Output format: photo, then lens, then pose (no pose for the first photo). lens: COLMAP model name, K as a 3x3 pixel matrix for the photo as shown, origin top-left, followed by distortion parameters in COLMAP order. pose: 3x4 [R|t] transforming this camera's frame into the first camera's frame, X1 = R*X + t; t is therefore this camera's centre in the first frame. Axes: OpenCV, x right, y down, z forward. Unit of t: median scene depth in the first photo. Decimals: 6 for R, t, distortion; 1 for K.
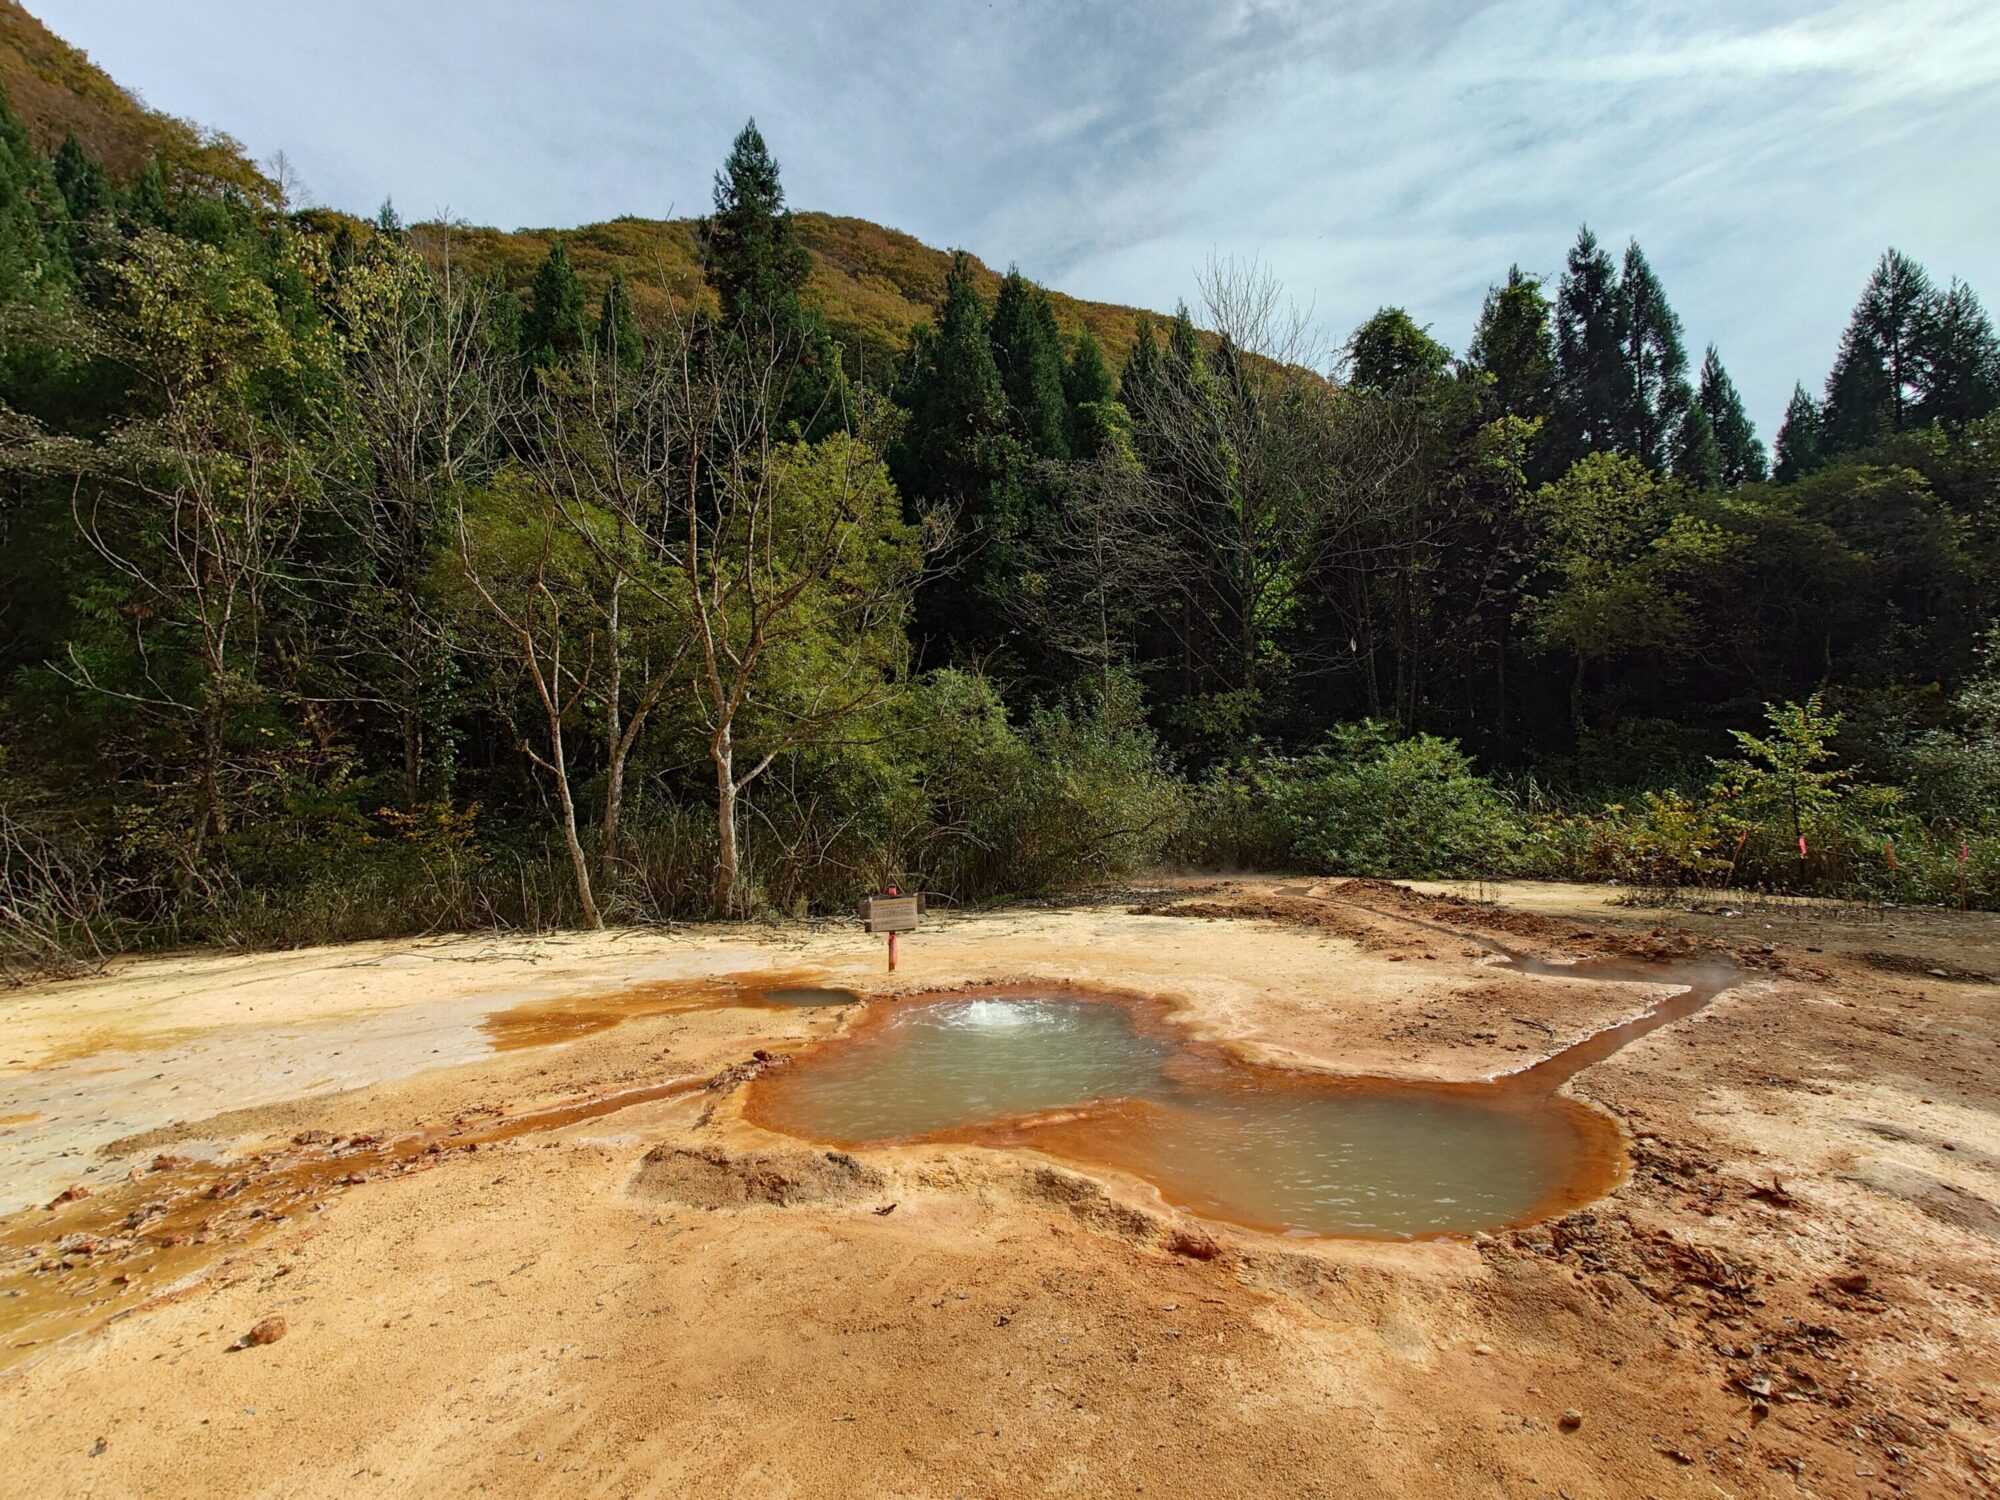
lens RADIAL K [[948.8, 0, 1006.3], [0, 948.8, 755.4], [0, 0, 1]] dist [-0.000126, -0.000453]
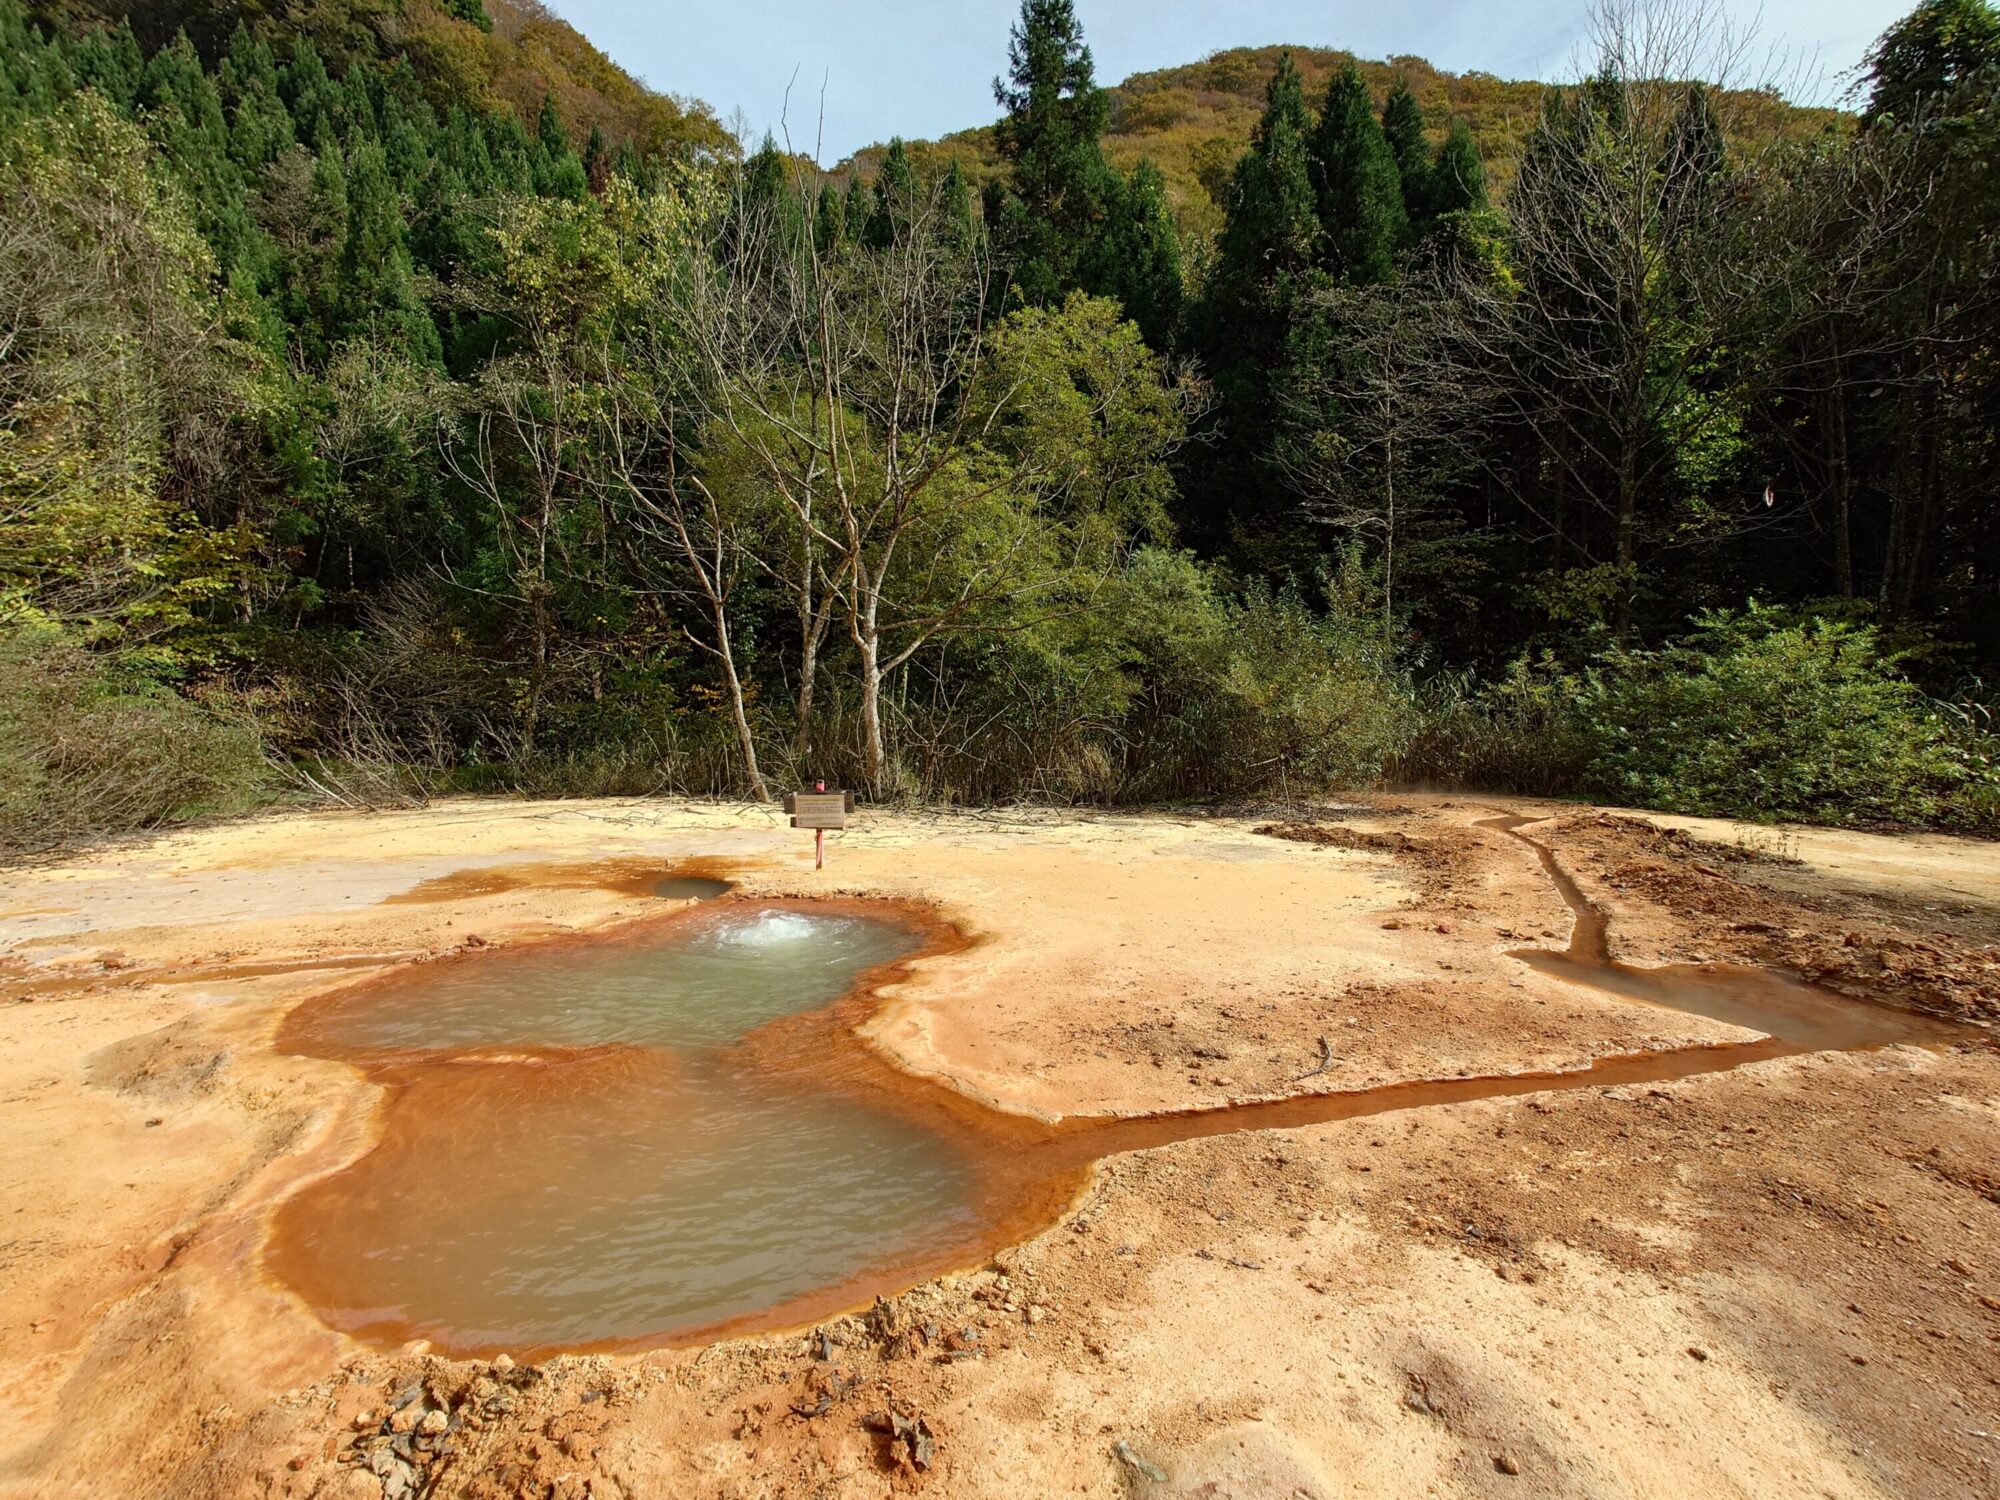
lens RADIAL K [[948.8, 0, 1006.3], [0, 948.8, 755.4], [0, 0, 1]] dist [-0.000126, -0.000453]
pose [[0.911148, 0.056612, -0.408173, 0.203547], [-0.008599, 0.992915, 0.118519, -0.000340], [0.411990, -0.104479, 0.905178, 0.107249]]
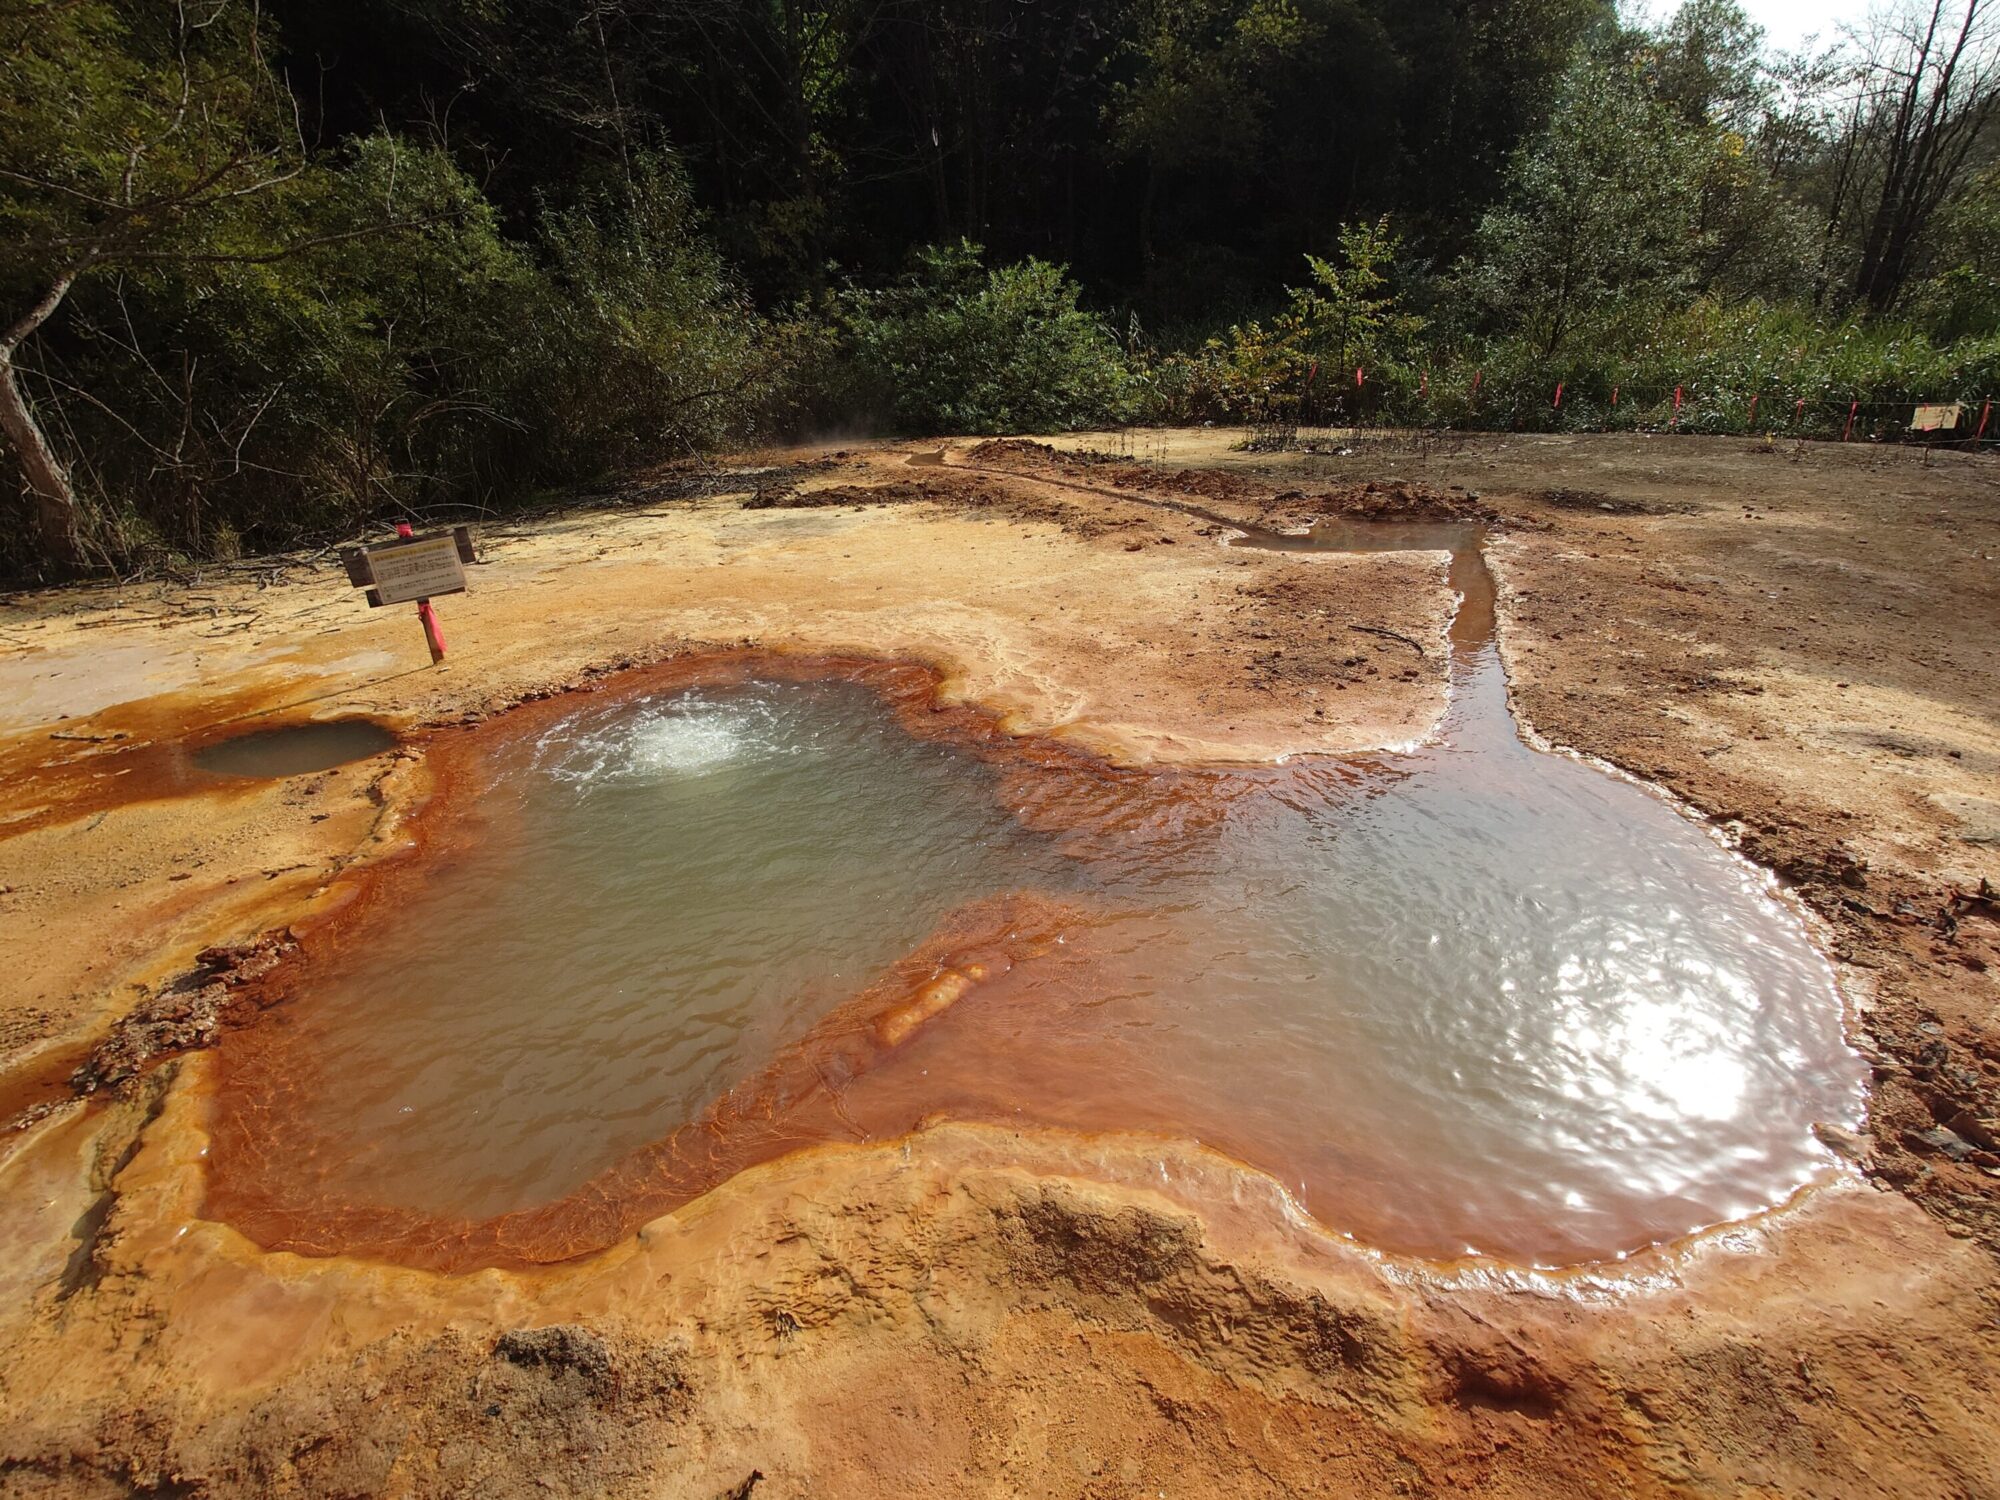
lens RADIAL K [[948.8, 0, 1006.3], [0, 948.8, 755.4], [0, 0, 1]] dist [-0.000126, -0.000453]
pose [[0.893488, -0.201214, 0.401488, -0.024553], [0.005482, 0.898828, 0.438267, 0.007593], [-0.449054, -0.389386, 0.804195, 0.151523]]
